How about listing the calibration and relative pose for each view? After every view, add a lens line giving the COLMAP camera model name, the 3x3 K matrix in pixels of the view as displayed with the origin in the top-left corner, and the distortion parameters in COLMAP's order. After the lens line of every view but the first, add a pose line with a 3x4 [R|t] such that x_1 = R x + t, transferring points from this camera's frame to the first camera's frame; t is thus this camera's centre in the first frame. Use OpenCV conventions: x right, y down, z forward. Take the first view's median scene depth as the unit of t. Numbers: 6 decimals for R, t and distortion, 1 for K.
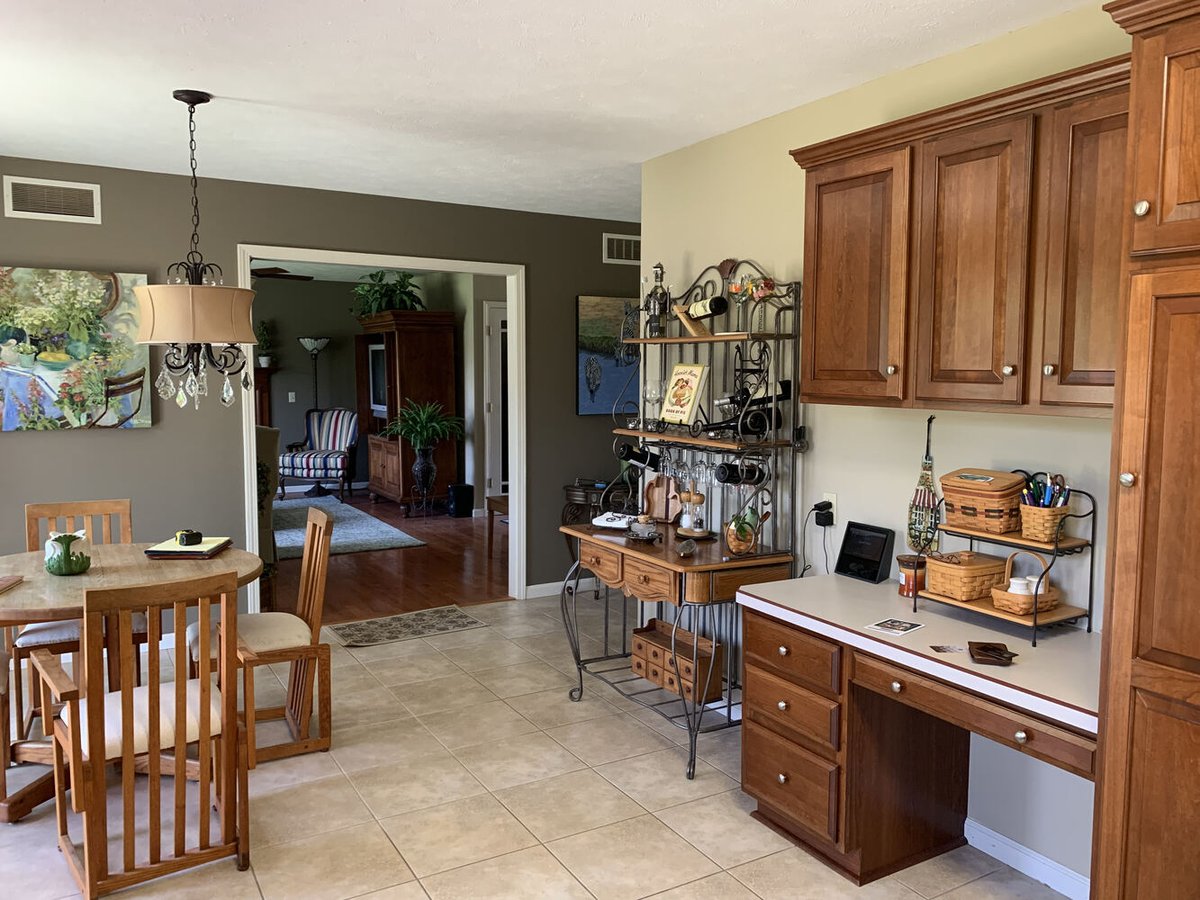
lens RADIAL K [[928.5, 0, 608.5], [0, 928.5, 445.7], [0, 0, 1]] dist [0.097515, -0.128217]
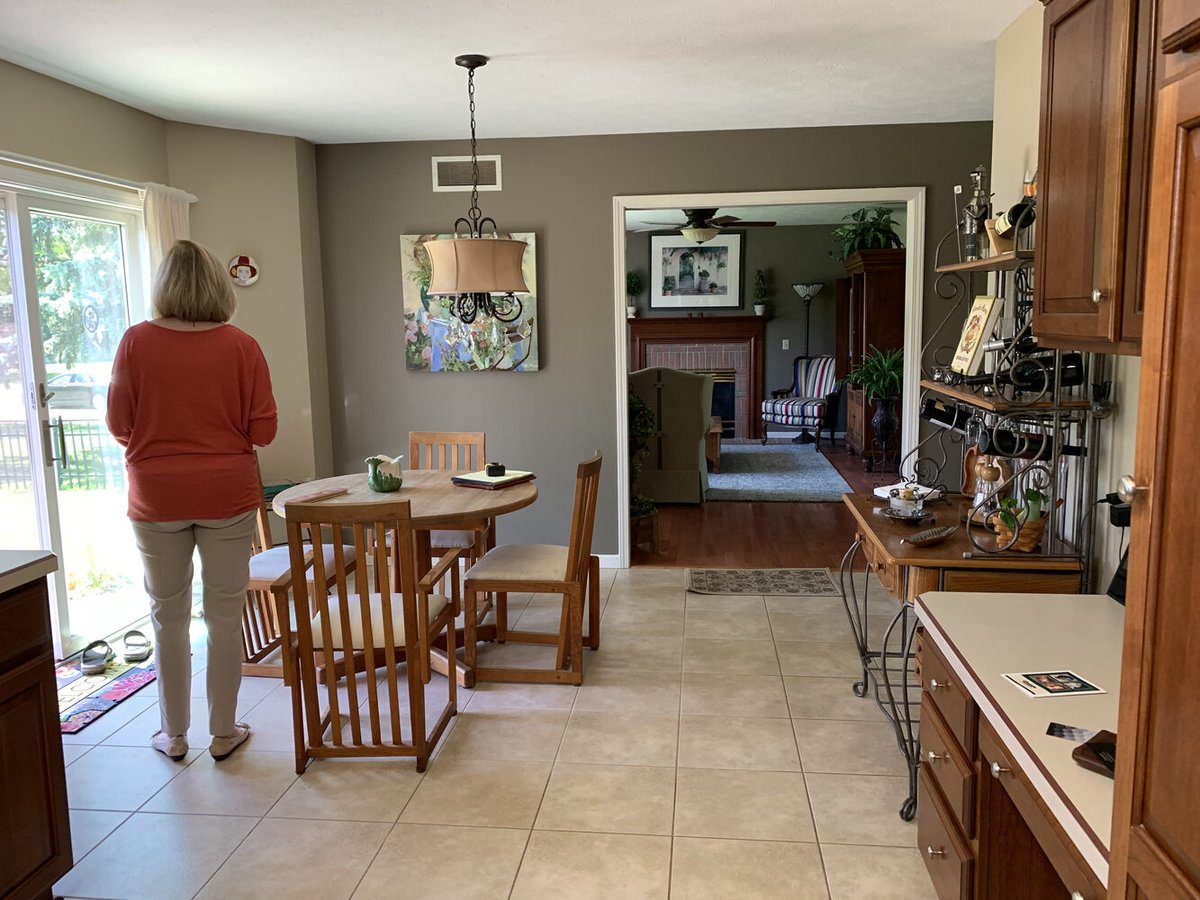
lens RADIAL K [[928.5, 0, 608.5], [0, 928.5, 445.7], [0, 0, 1]] dist [0.097515, -0.128217]
pose [[0.801999, 0.063828, -0.593905, 0.255762], [-0.030976, 0.997381, 0.065360, -0.005580], [0.596521, -0.034022, 0.801876, 0.163275]]
